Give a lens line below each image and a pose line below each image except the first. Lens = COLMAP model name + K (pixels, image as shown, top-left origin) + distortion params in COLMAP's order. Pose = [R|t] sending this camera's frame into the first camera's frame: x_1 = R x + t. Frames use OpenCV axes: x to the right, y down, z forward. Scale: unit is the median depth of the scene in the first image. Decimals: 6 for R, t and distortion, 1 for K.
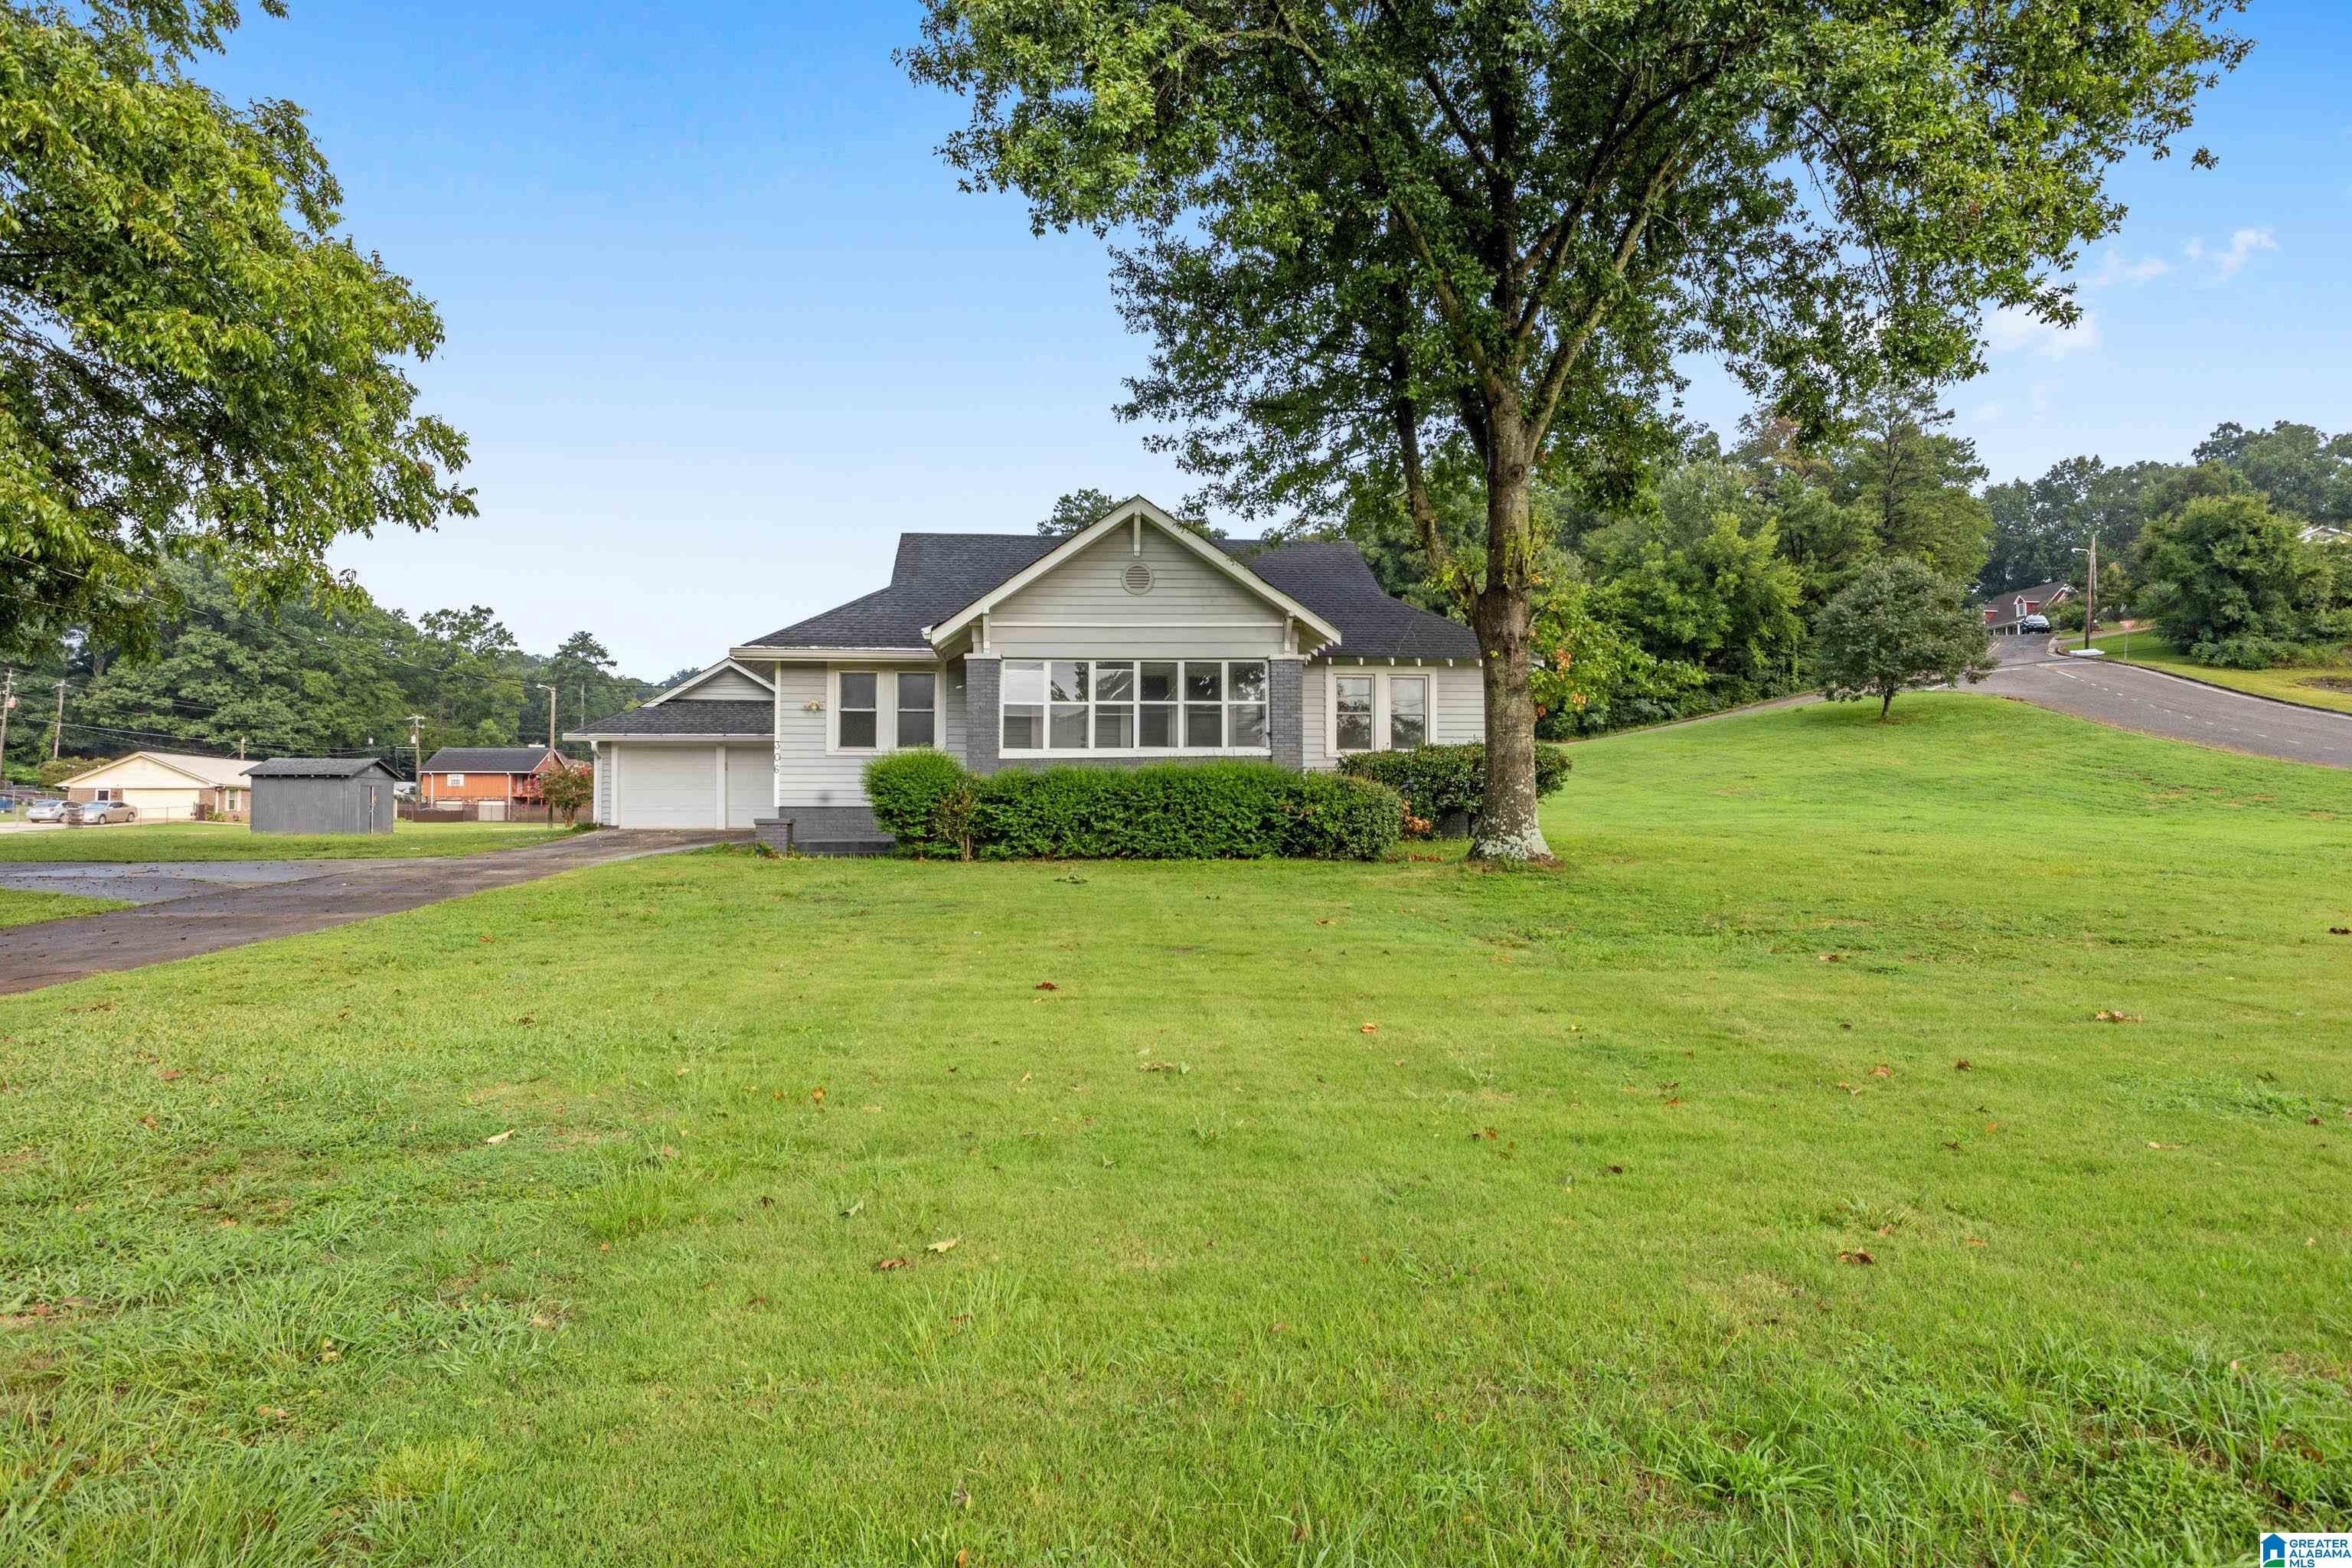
lens RADIAL K [[1334.8, 0, 1176.0], [0, 1334.8, 784.0], [0, 0, 1]] dist [-0.047855, 0.043212]
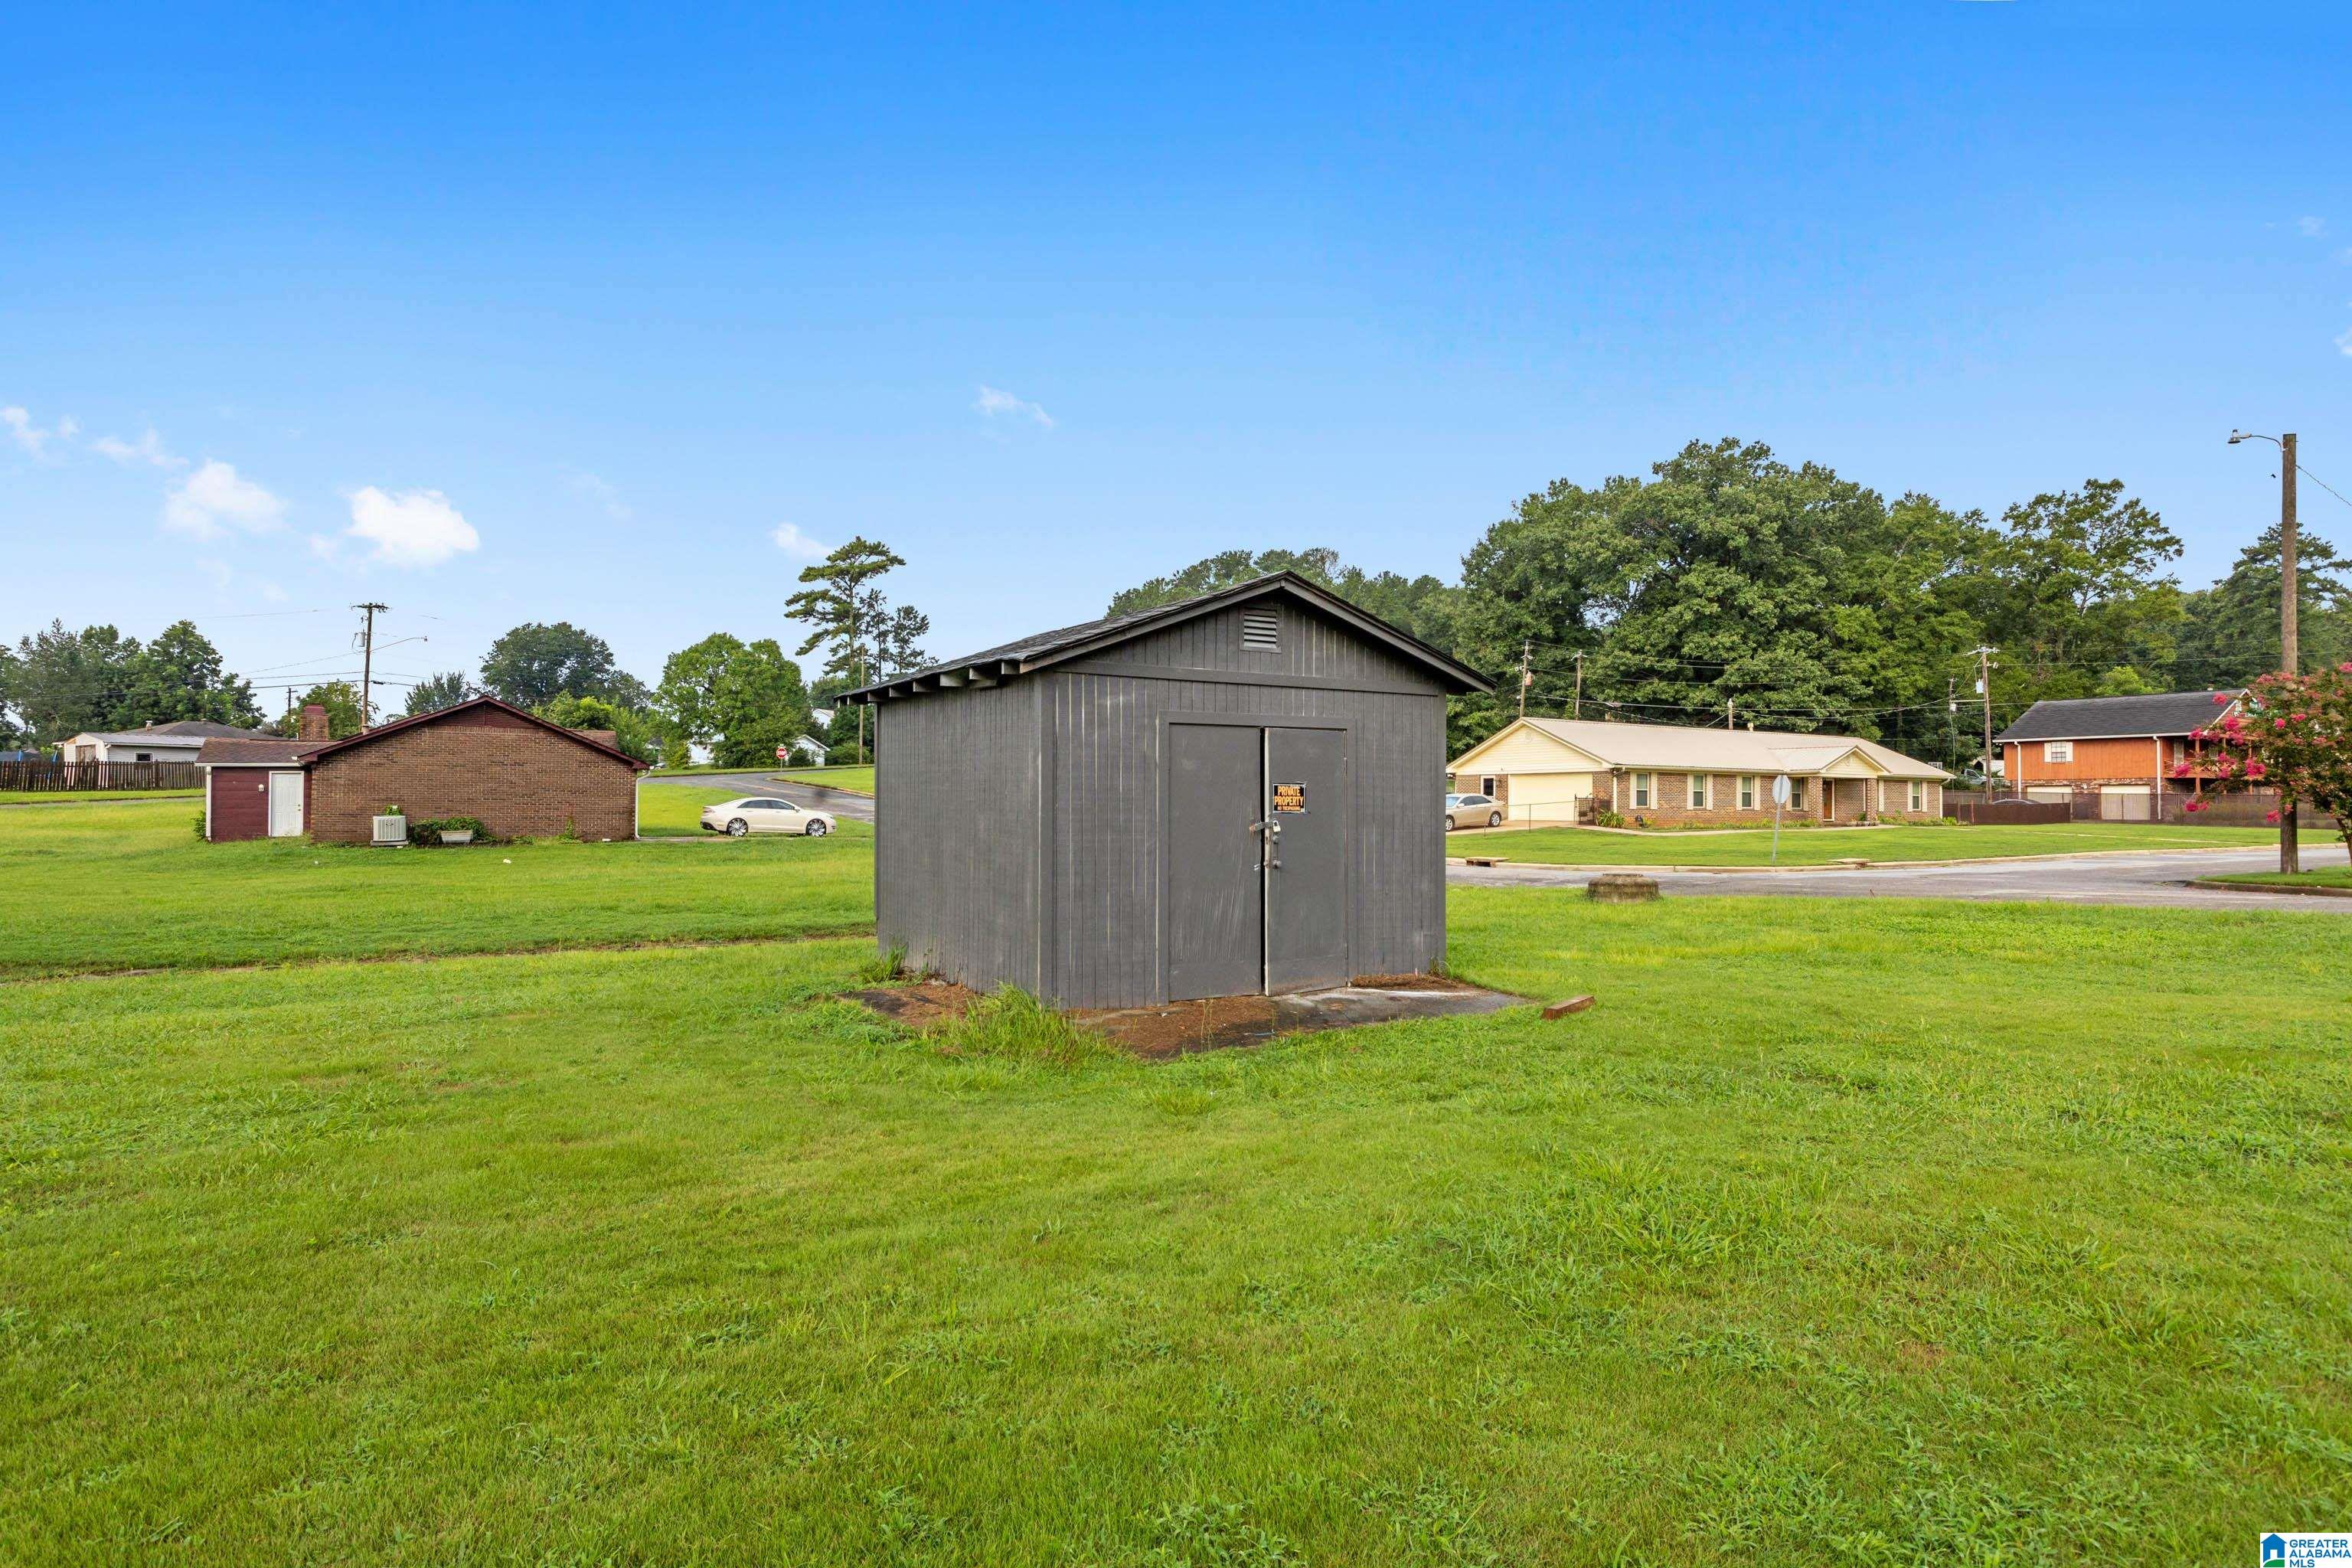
lens RADIAL K [[1334.8, 0, 1176.0], [0, 1334.8, 784.0], [0, 0, 1]] dist [-0.047855, 0.043212]
pose [[0.443311, -0.012336, -0.896283, -0.217907], [0.023002, 0.999733, -0.002383, 0.004570], [0.896073, -0.019560, 0.443476, 0.438750]]
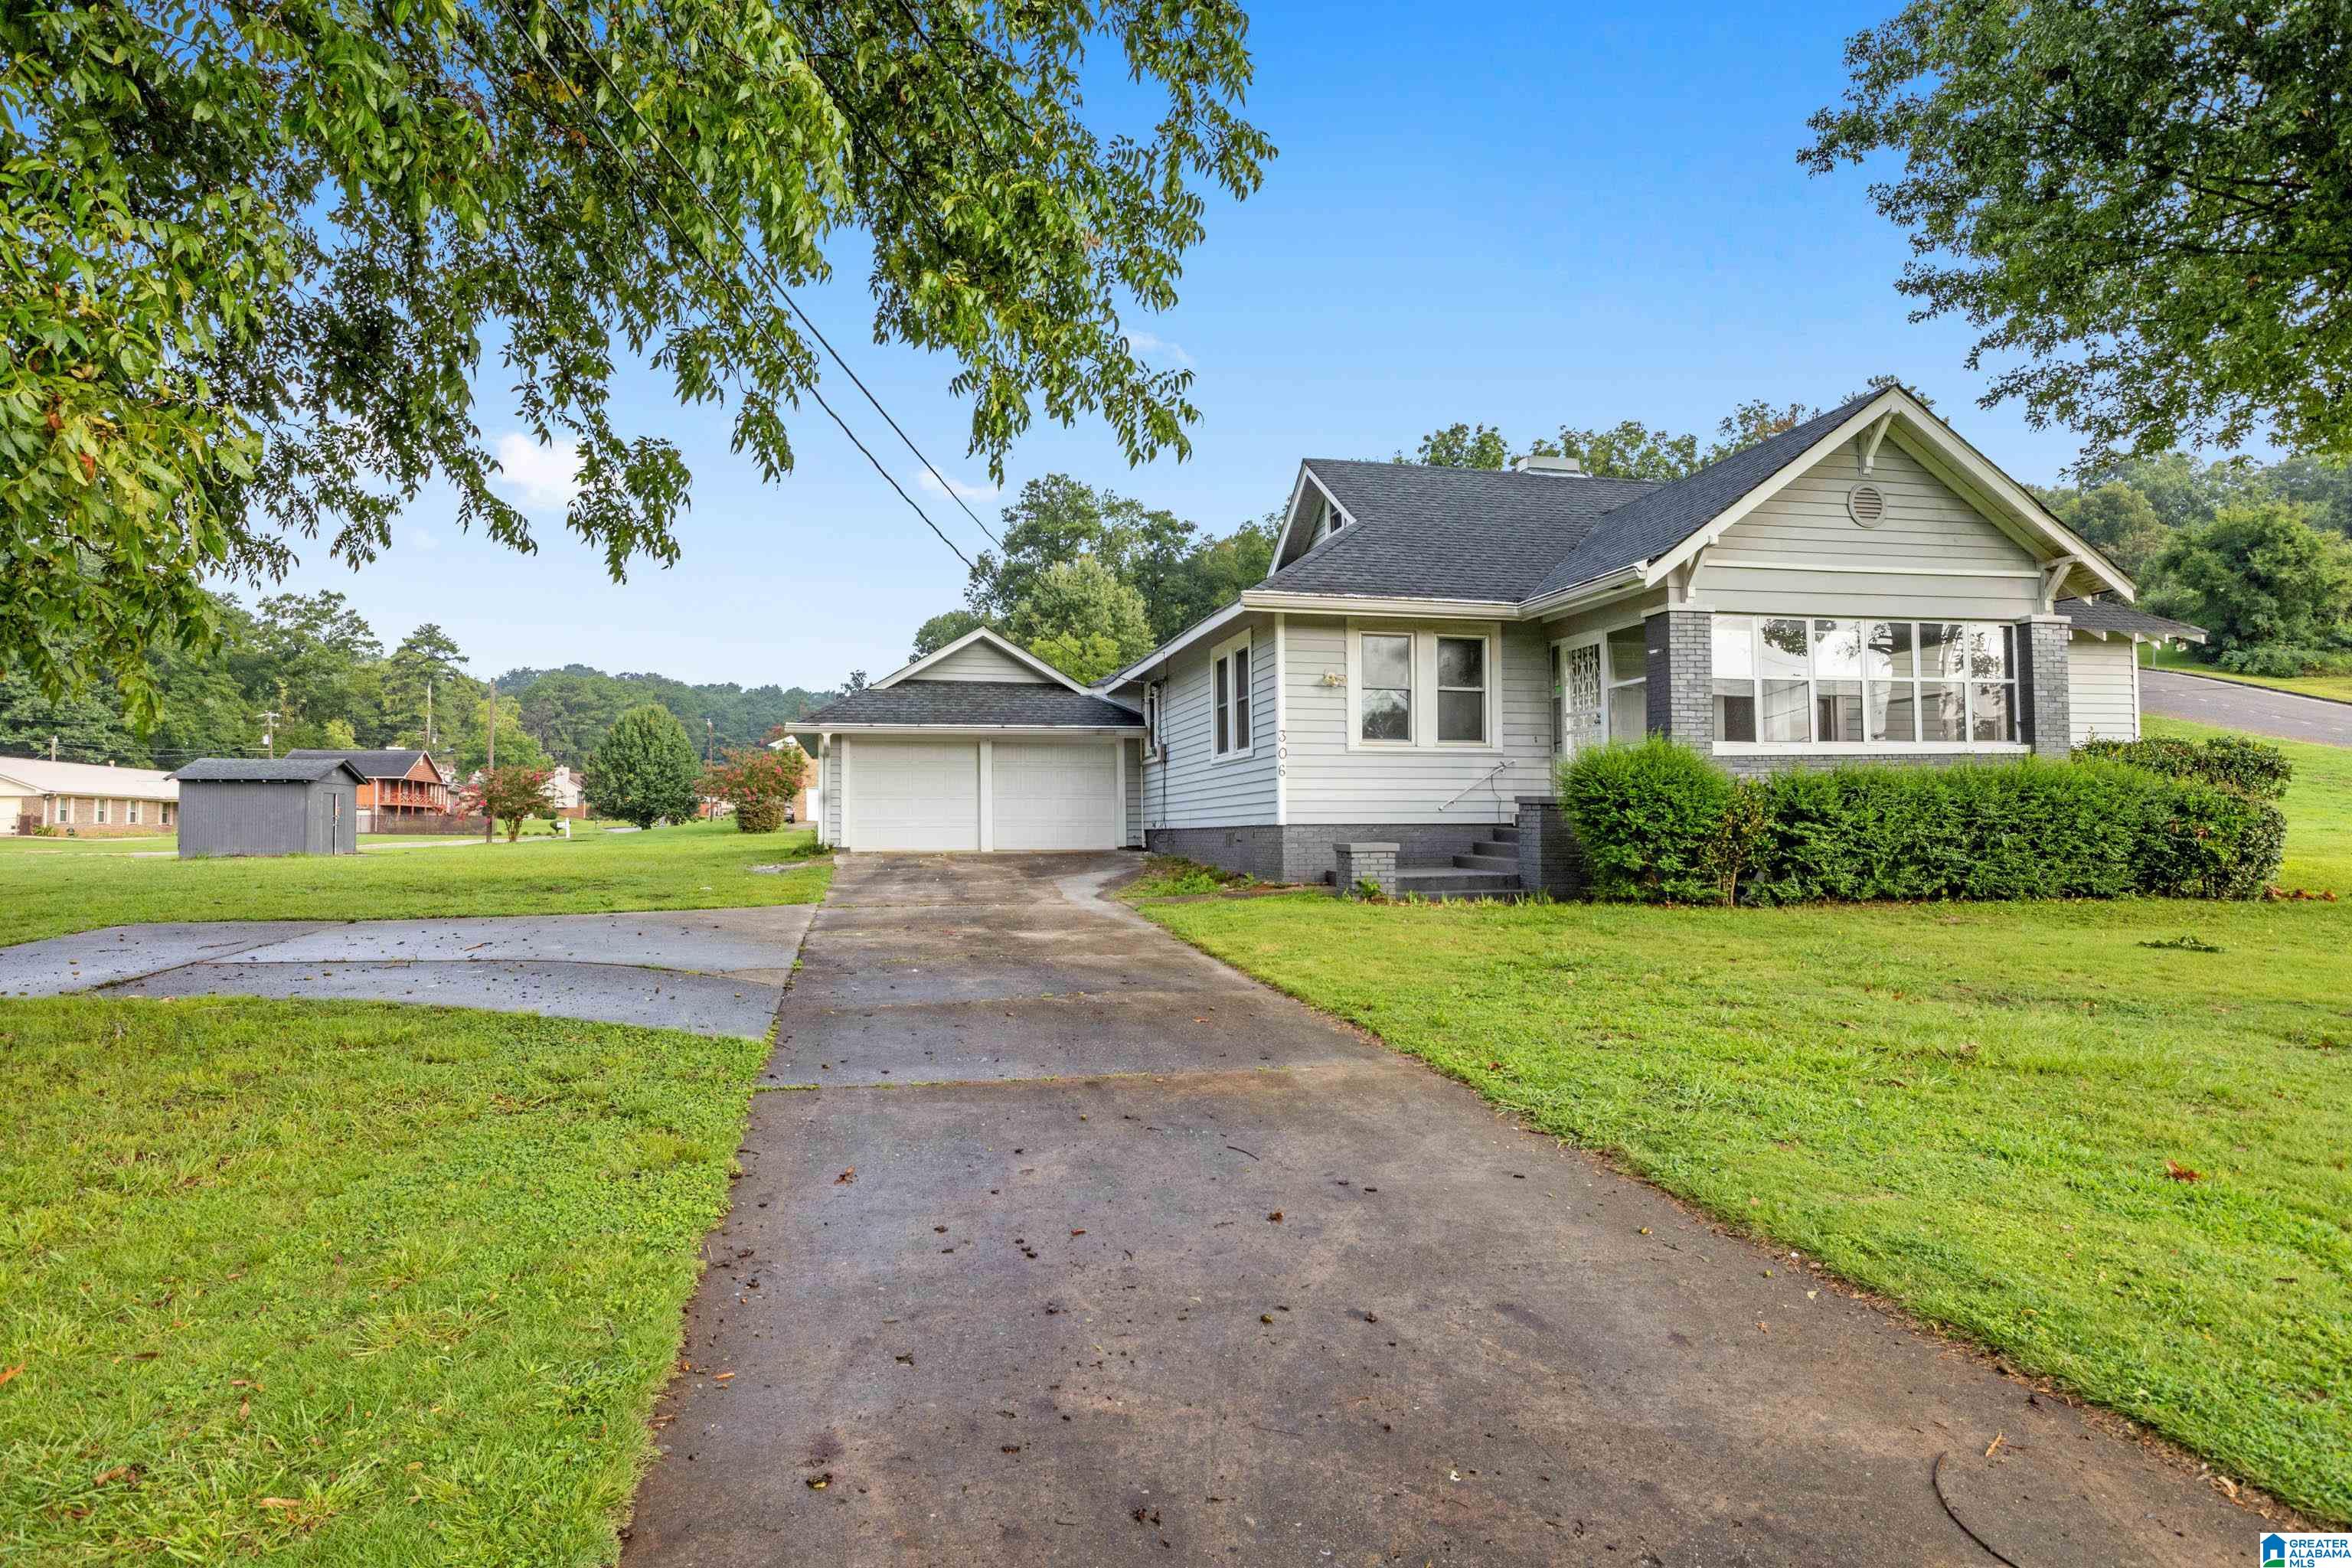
lens RADIAL K [[1334.8, 0, 1176.0], [0, 1334.8, 784.0], [0, 0, 1]] dist [-0.047855, 0.043212]
pose [[0.992455, 0.000845, 0.122606, -0.097396], [-0.000204, 0.999986, -0.005241, -0.000121], [-0.122608, 0.005176, 0.992442, 0.069156]]
